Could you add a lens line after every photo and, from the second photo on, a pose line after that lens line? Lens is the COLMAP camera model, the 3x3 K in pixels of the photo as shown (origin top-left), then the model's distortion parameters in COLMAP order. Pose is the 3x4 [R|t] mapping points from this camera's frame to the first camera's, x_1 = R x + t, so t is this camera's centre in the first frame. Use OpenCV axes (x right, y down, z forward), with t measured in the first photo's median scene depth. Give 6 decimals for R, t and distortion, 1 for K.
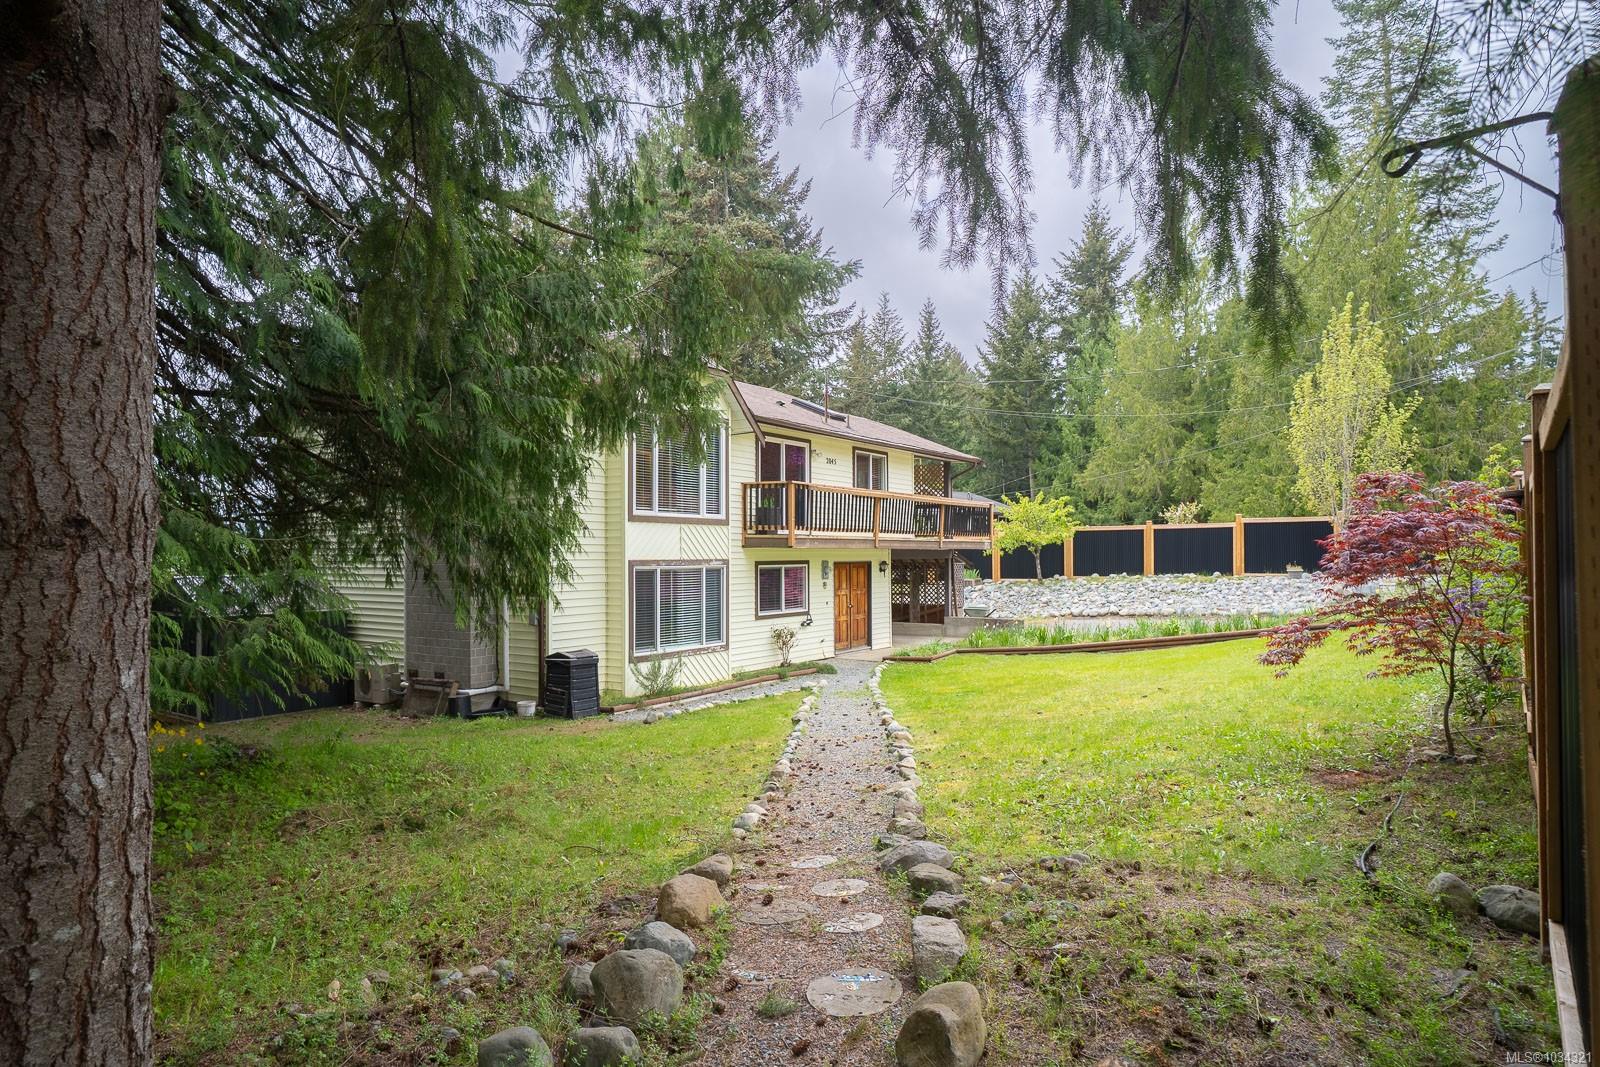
lens RADIAL K [[950.0, 0, 800.0], [0, 950.0, 533.5], [0, 0, 1]] dist [-0.001106, 0.000413]
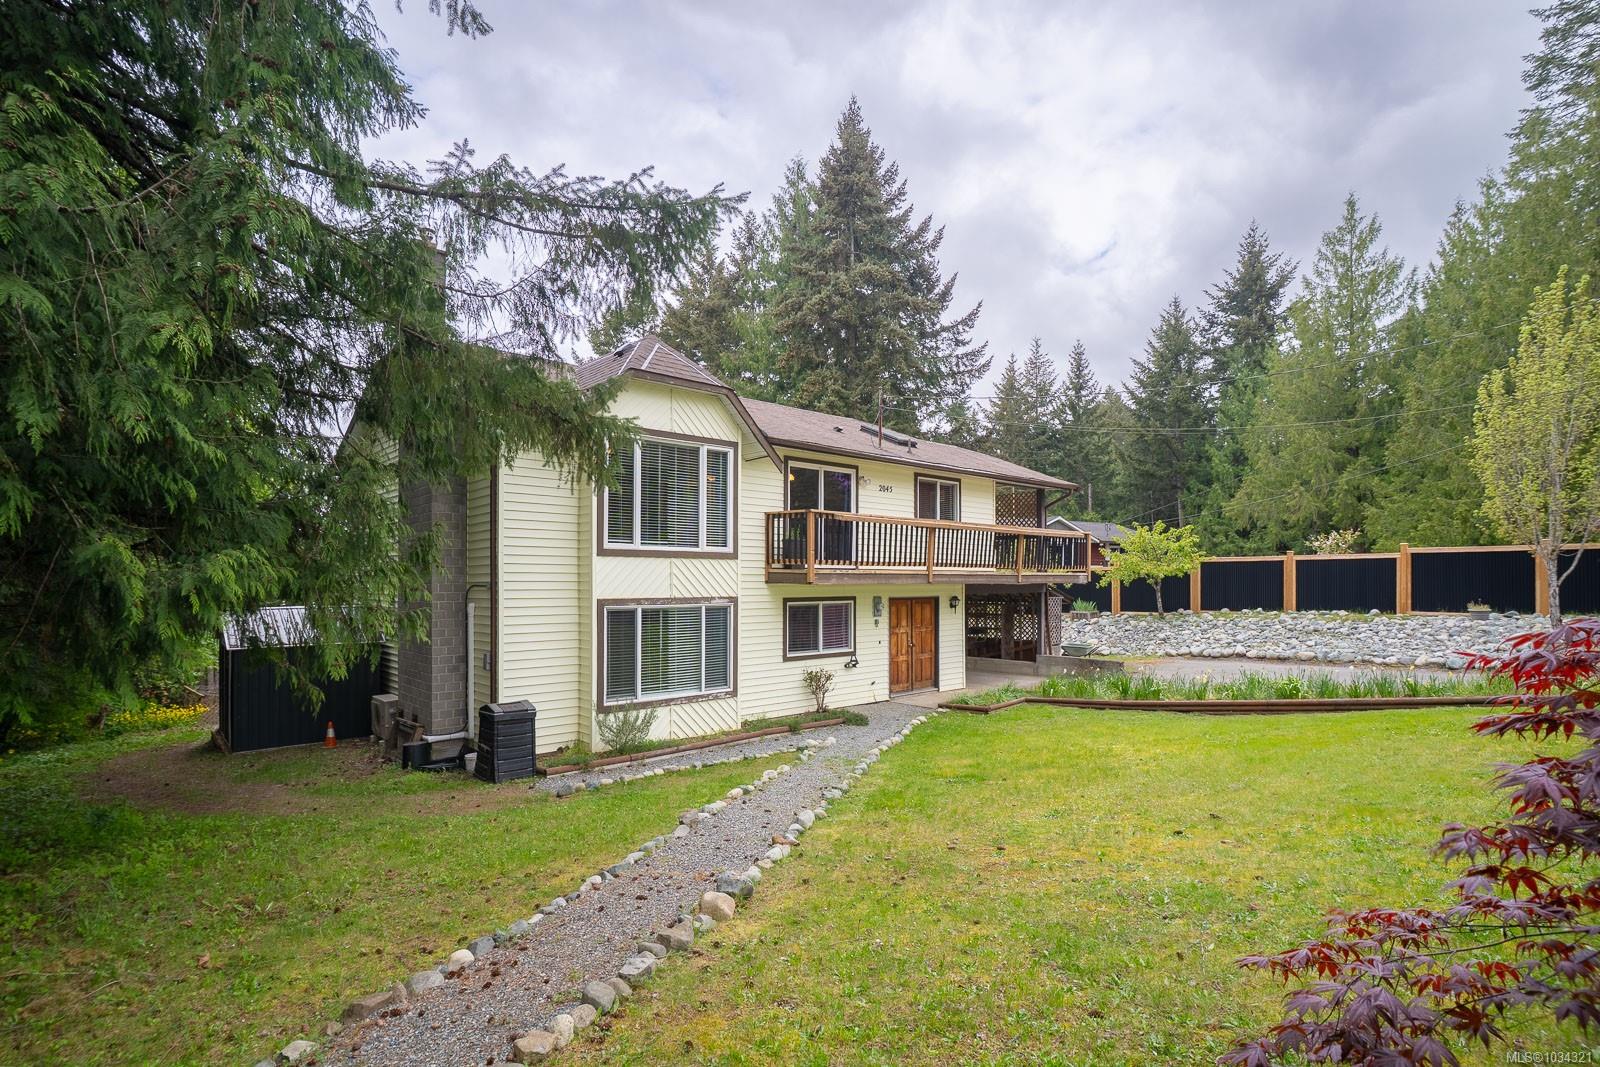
lens RADIAL K [[785.3, 0, 796.8], [0, 785.3, 570.2], [0, 0, 1]] dist [0.001658, -0.000737]
pose [[0.971001, 0.002617, -0.239063, 0.104243], [0.000184, 0.999932, 0.011695, -0.004547], [0.239077, -0.011400, 0.970934, 0.186835]]
